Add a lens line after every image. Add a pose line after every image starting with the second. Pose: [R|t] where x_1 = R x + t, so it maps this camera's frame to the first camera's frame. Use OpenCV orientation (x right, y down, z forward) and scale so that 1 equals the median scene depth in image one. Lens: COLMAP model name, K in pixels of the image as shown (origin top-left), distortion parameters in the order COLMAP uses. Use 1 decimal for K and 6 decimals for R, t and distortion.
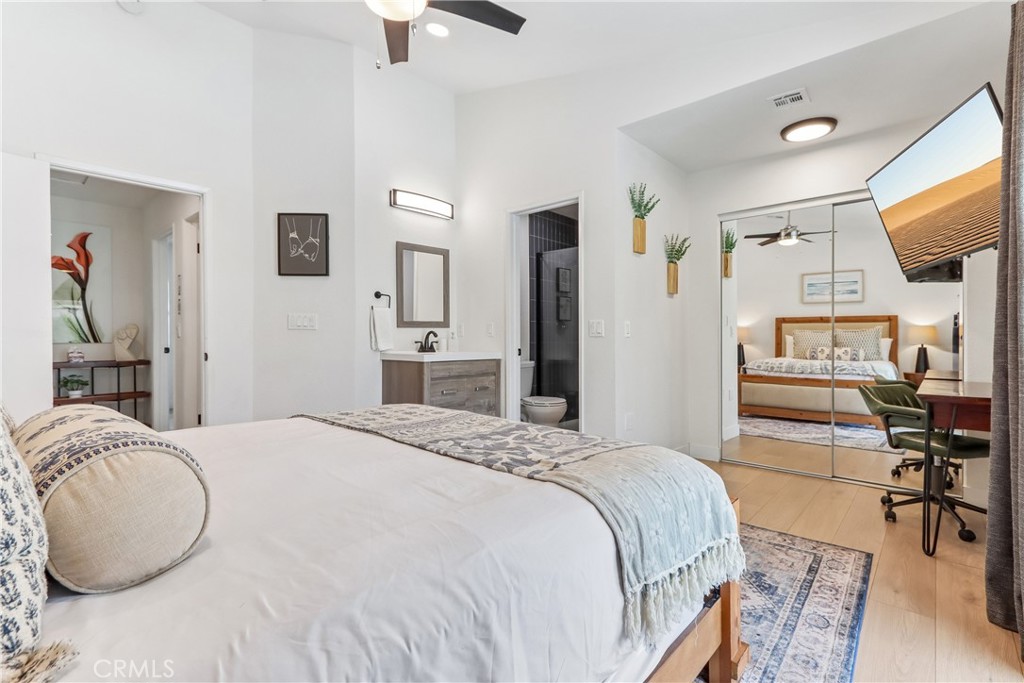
lens RADIAL K [[483.4, 0, 513.7], [0, 483.4, 344.5], [0, 0, 1]] dist [0.002538, 0.000035]
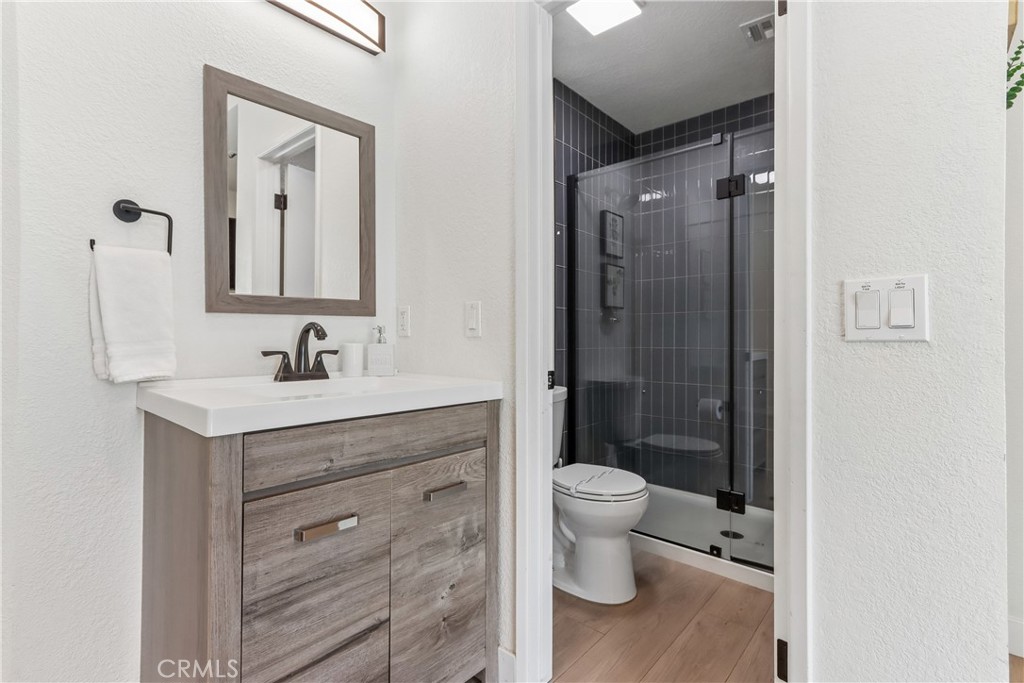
lens RADIAL K [[470.6, 0, 519.8], [0, 470.6, 334.7], [0, 0, 1]] dist [-0.000946, -0.000084]
pose [[0.999587, 0.002846, 0.028608, -0.021775], [-0.002329, 0.999834, -0.018090, -0.012187], [-0.028654, 0.018016, 0.999427, 0.610583]]
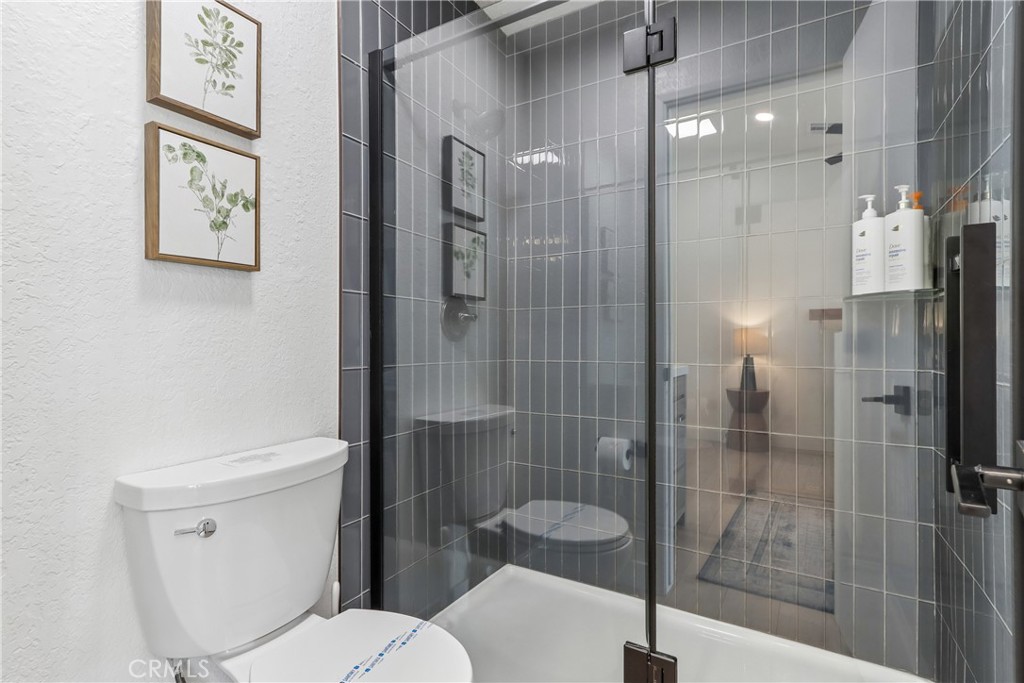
lens RADIAL K [[483.4, 0, 513.7], [0, 483.4, 344.5], [0, 0, 1]] dist [0.002538, 0.000035]
pose [[0.980714, 0.004534, 0.195394, 0.092304], [-0.002198, 0.999923, -0.012173, -0.016350], [-0.195434, 0.011508, 0.980649, 0.857953]]
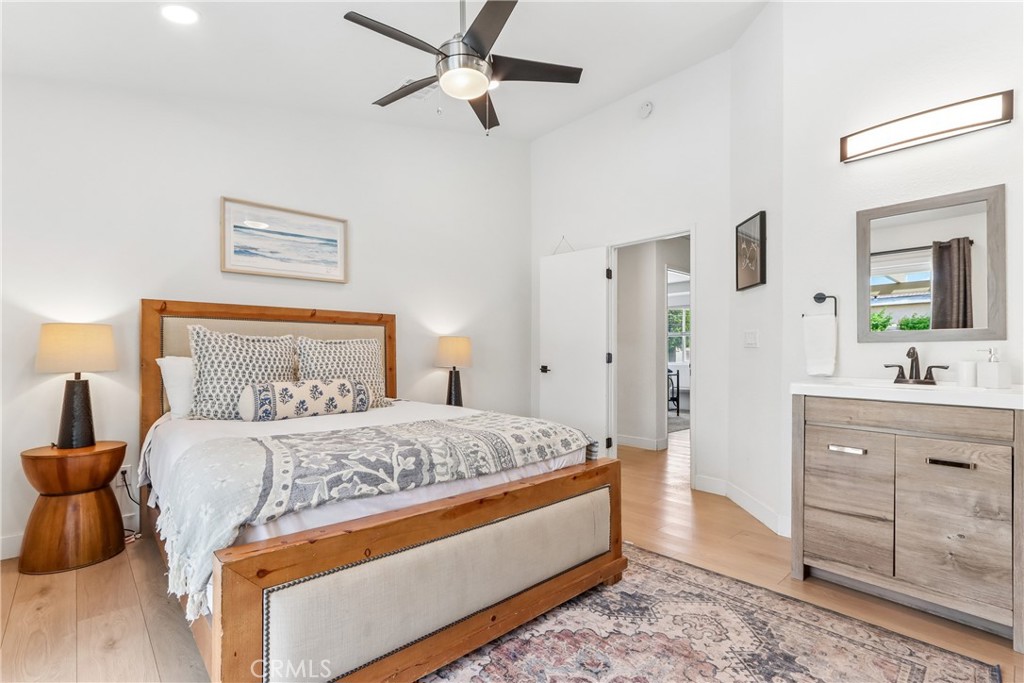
lens RADIAL K [[480.2, 0, 510.2], [0, 480.2, 348.3], [0, 0, 1]] dist [0.000735, 0.000374]
pose [[-0.081344, -0.010772, -0.996628, 0.416008], [-0.014817, 0.999844, -0.009597, -0.013383], [0.996576, 0.013986, -0.081491, 0.546385]]
